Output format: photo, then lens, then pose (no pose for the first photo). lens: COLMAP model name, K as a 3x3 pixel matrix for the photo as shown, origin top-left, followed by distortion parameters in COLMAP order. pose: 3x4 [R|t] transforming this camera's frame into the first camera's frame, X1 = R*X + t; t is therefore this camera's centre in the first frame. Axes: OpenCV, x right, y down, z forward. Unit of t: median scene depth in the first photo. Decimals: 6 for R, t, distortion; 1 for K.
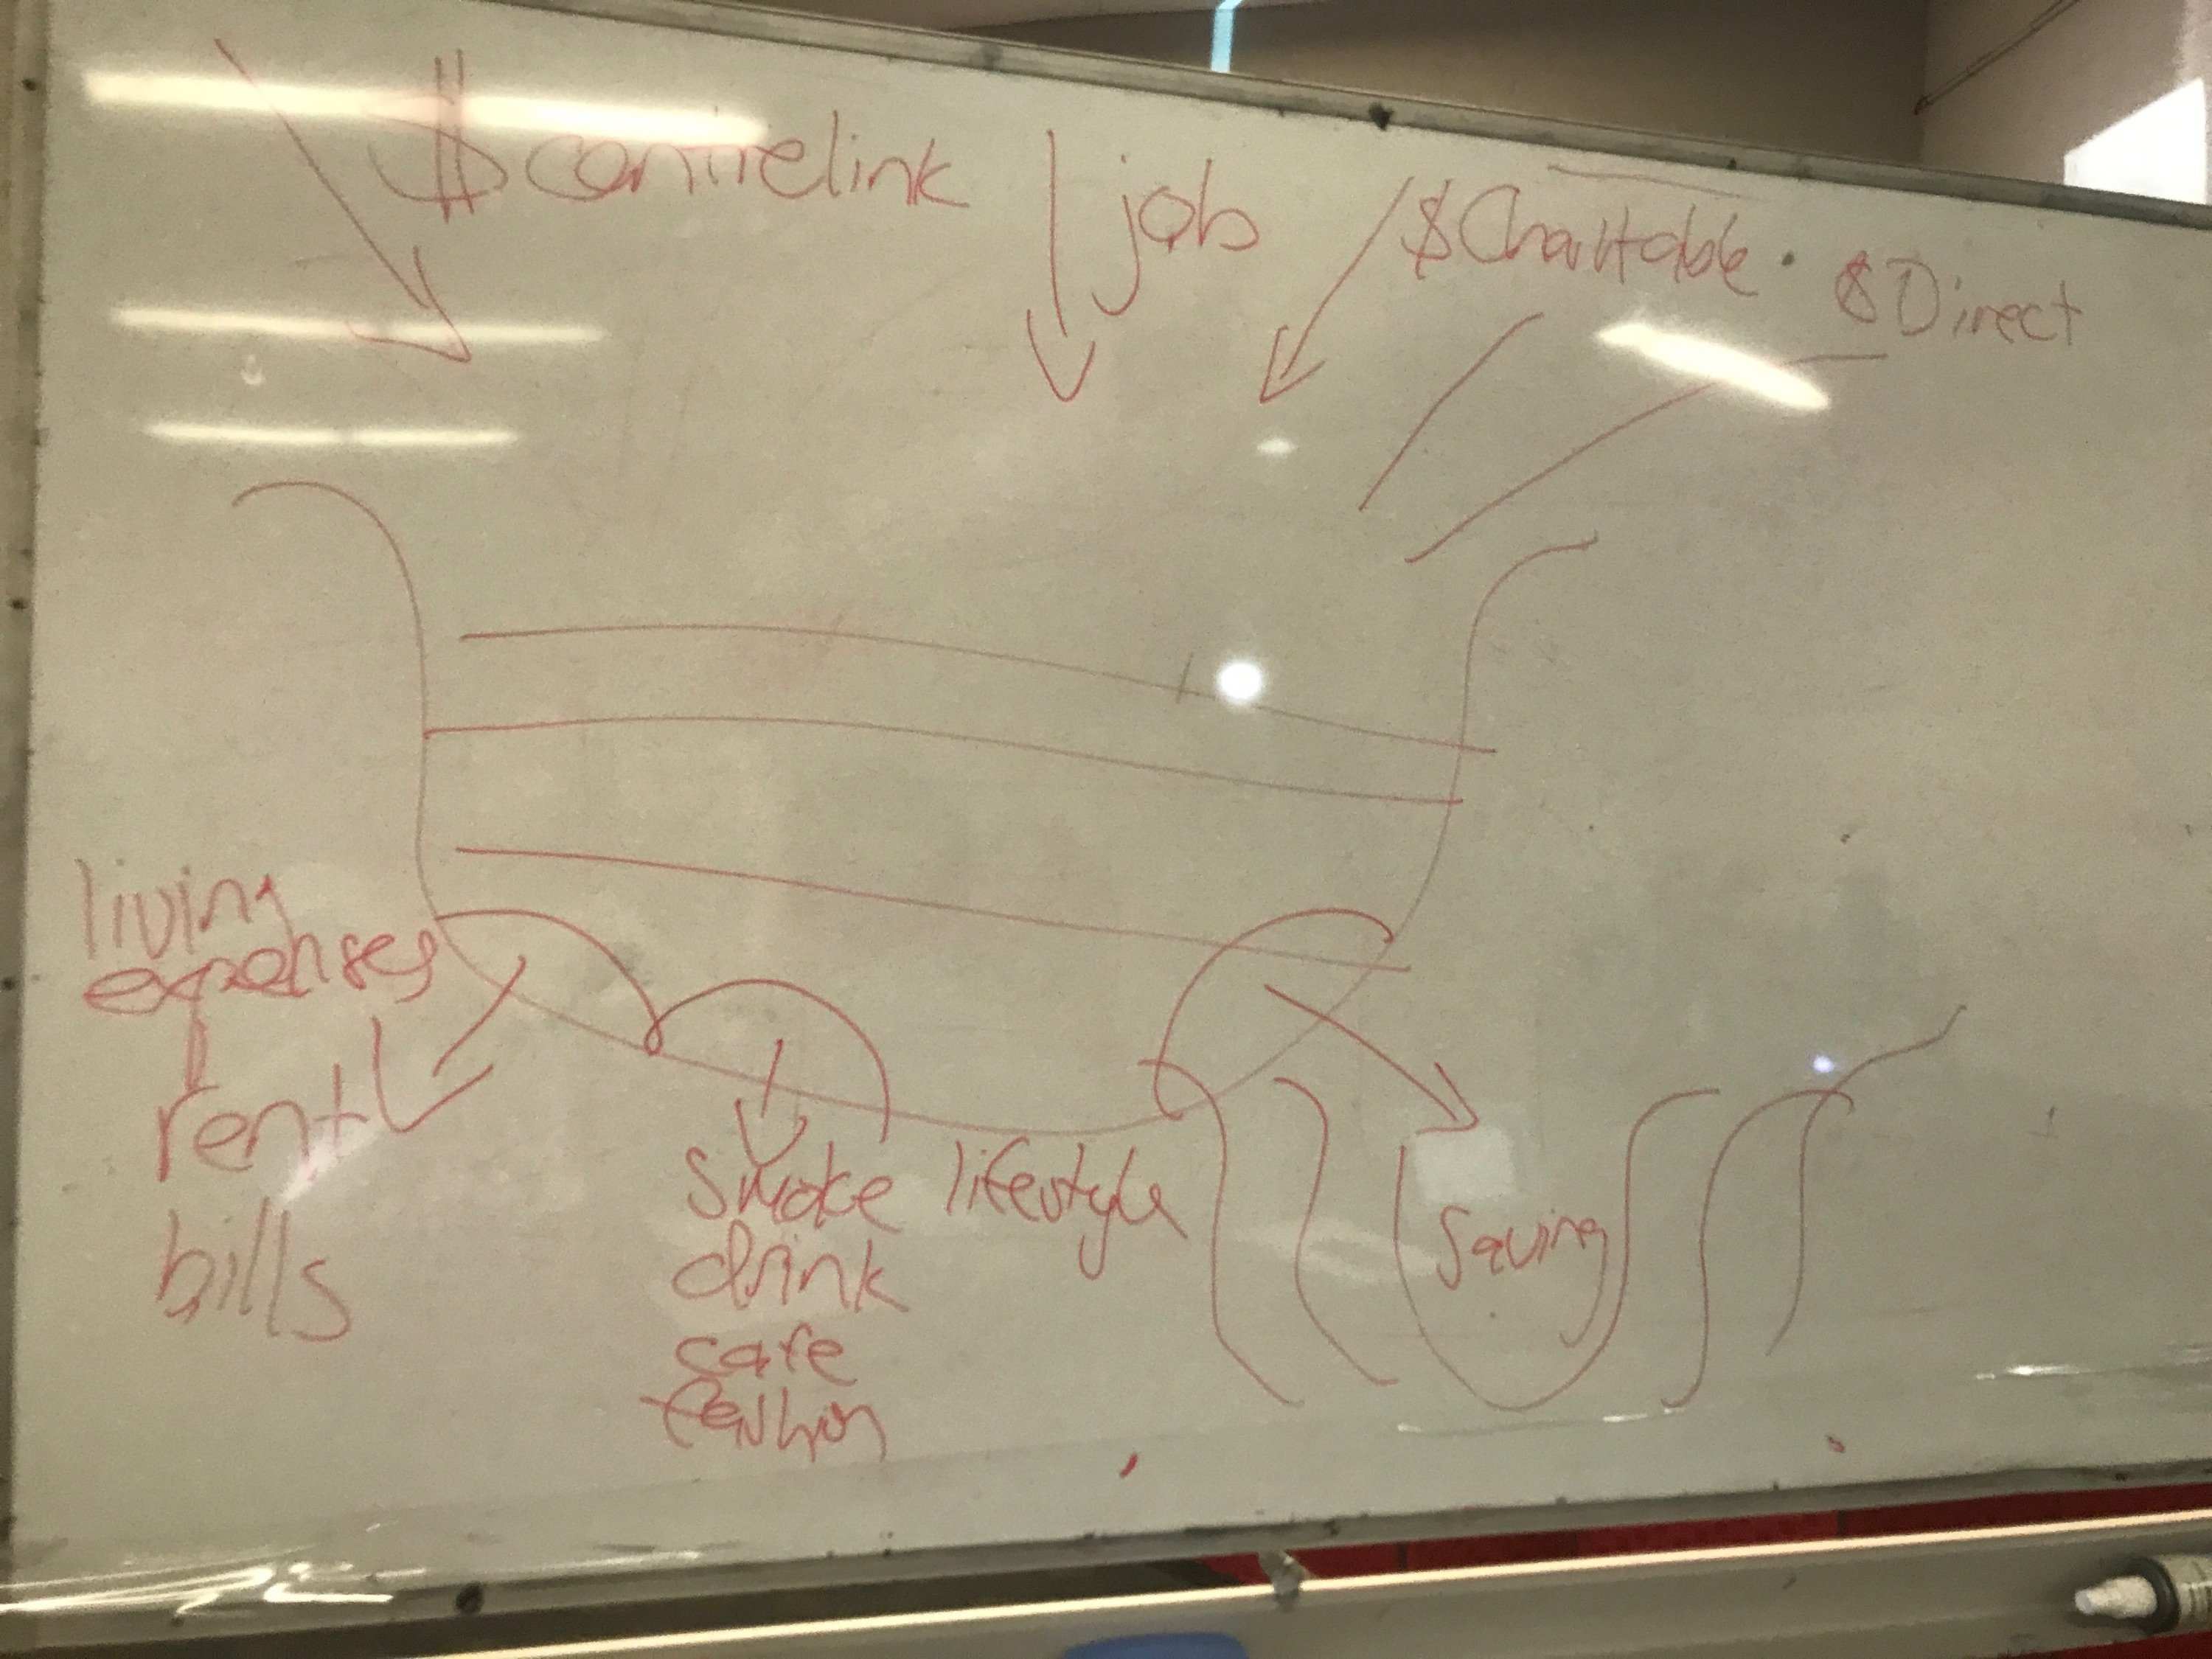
lens RADIAL K [[2030.3, 0, 1106.0], [0, 2030.3, 829.5], [0, 0, 1]] dist [0.012176, 0.004569]
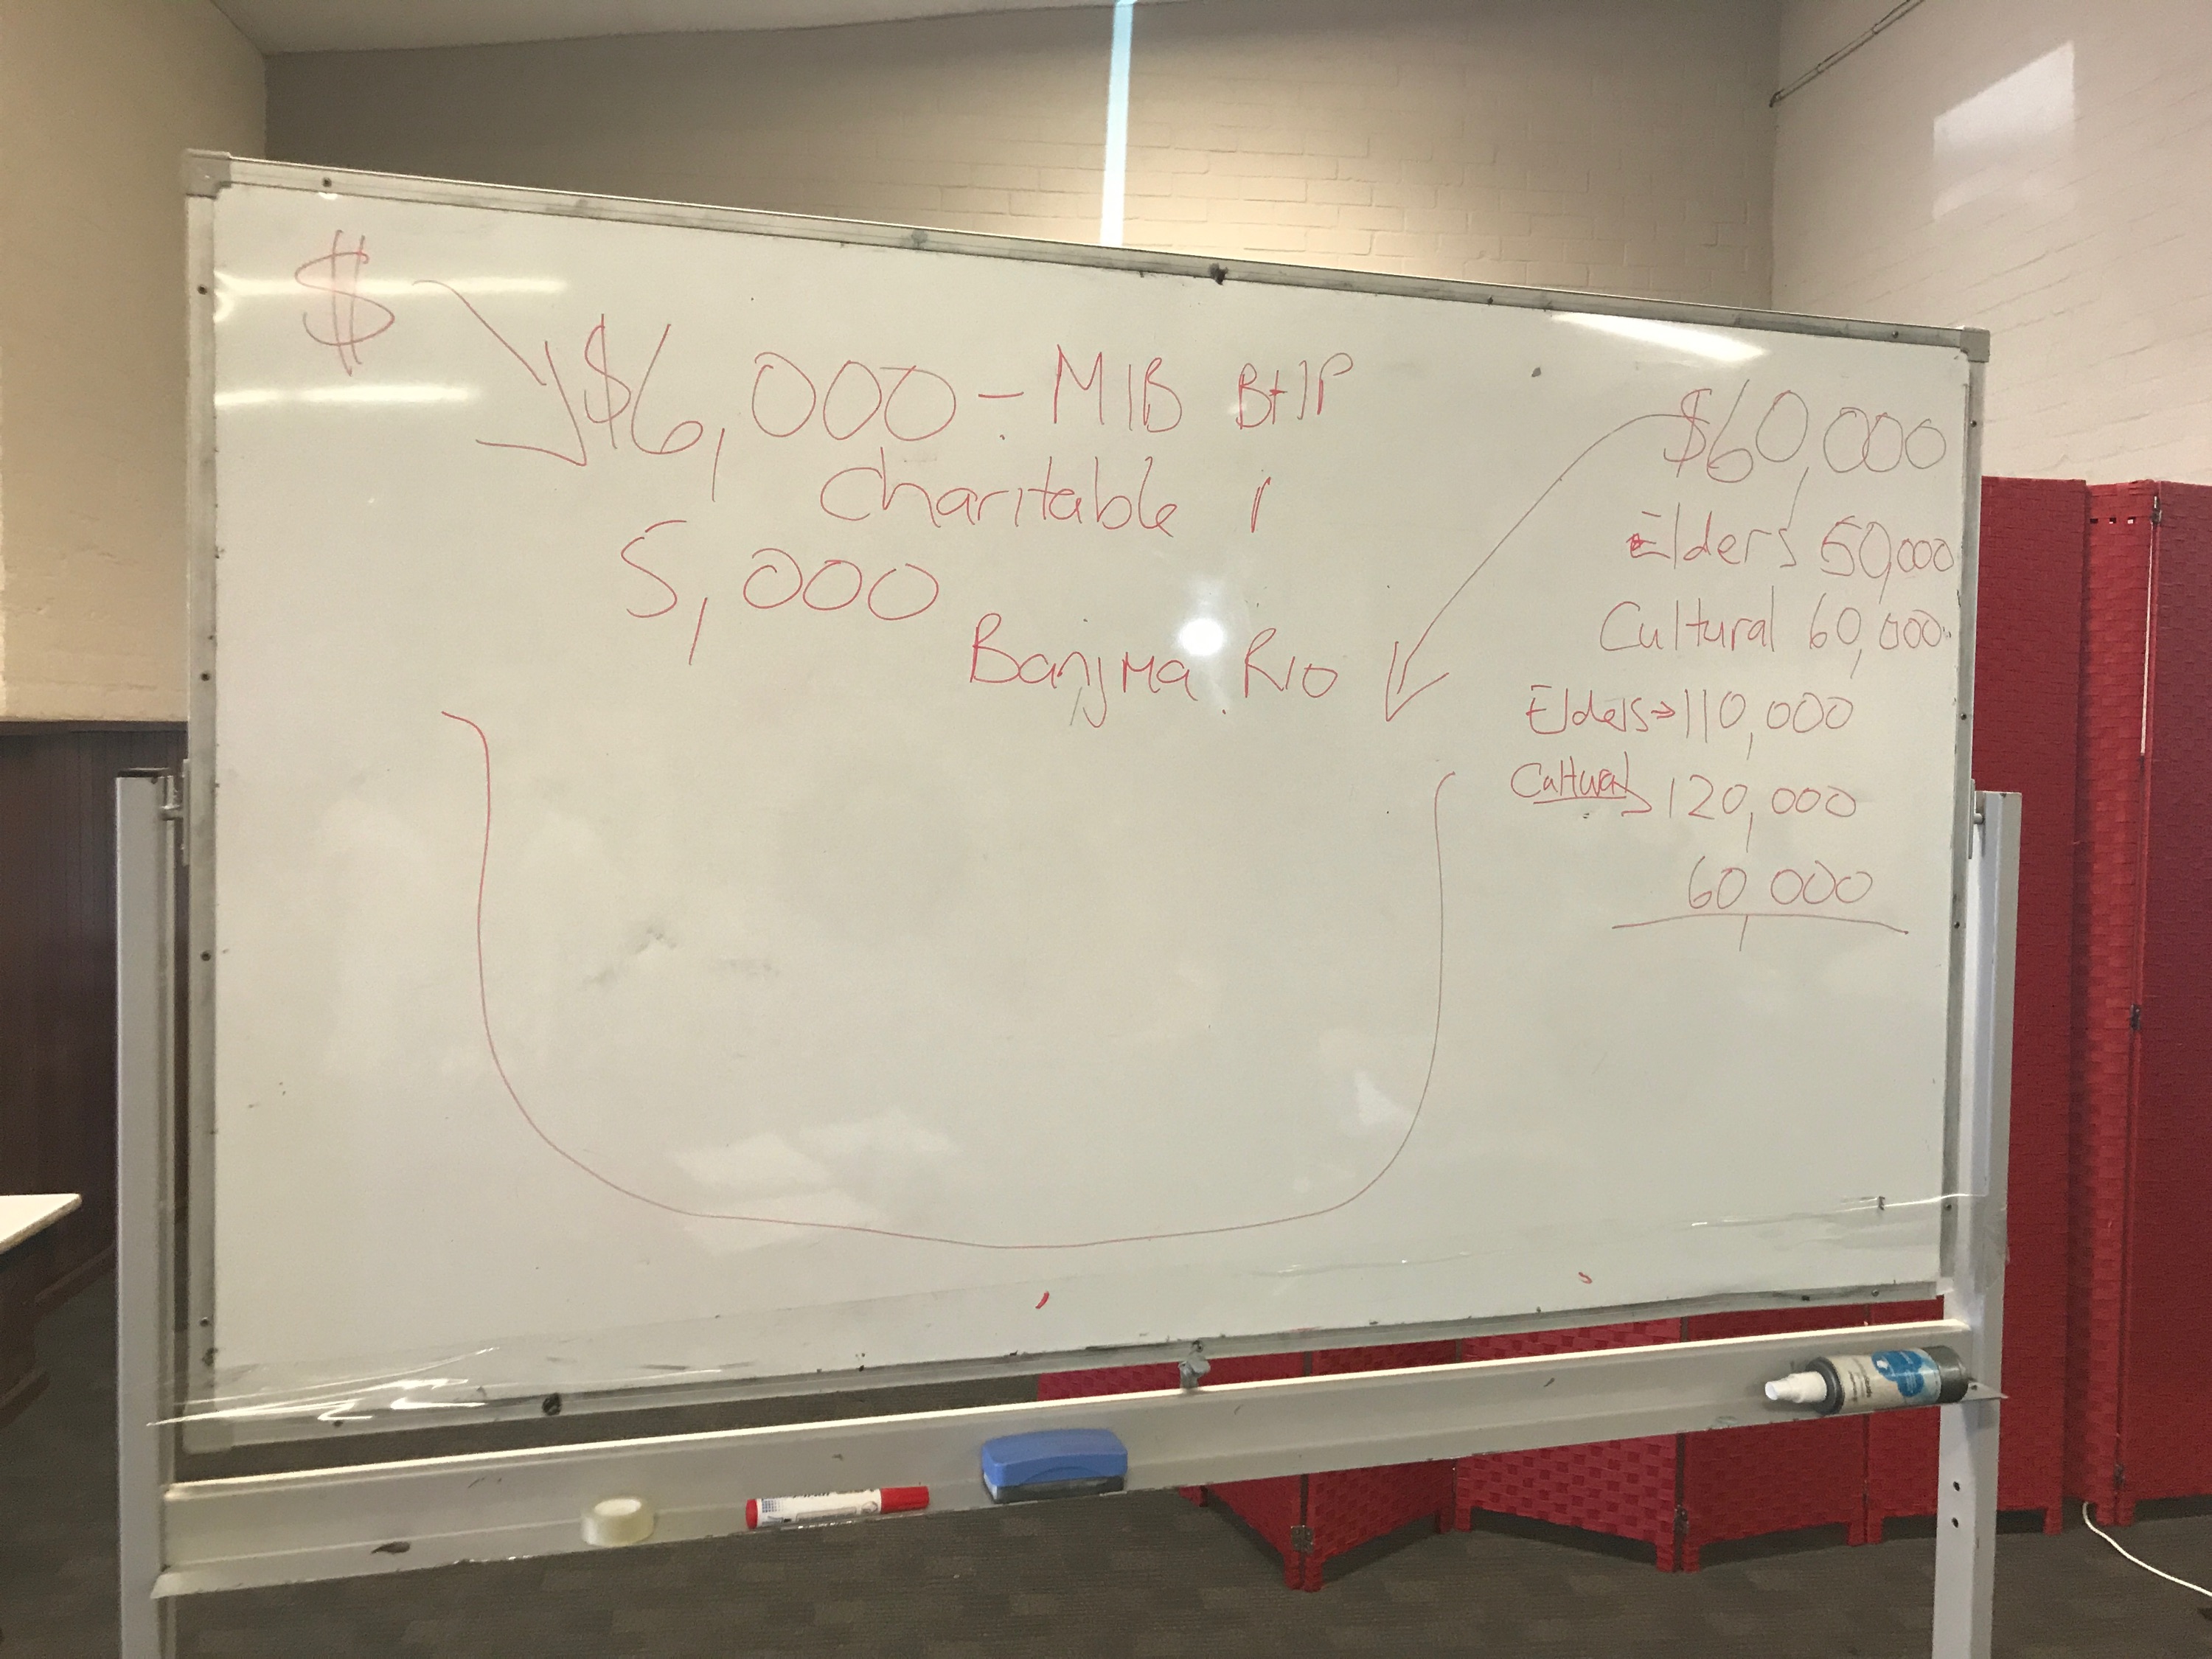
lens RADIAL K [[2047.1, 0, 1106.0], [0, 2047.1, 829.5], [0, 0, 1]] dist [0.006380, -0.029810]
pose [[0.999389, -0.016725, 0.030701, 0.016659], [0.015666, 0.999285, 0.034407, -0.039825], [-0.031254, -0.033905, 0.998936, -0.324680]]
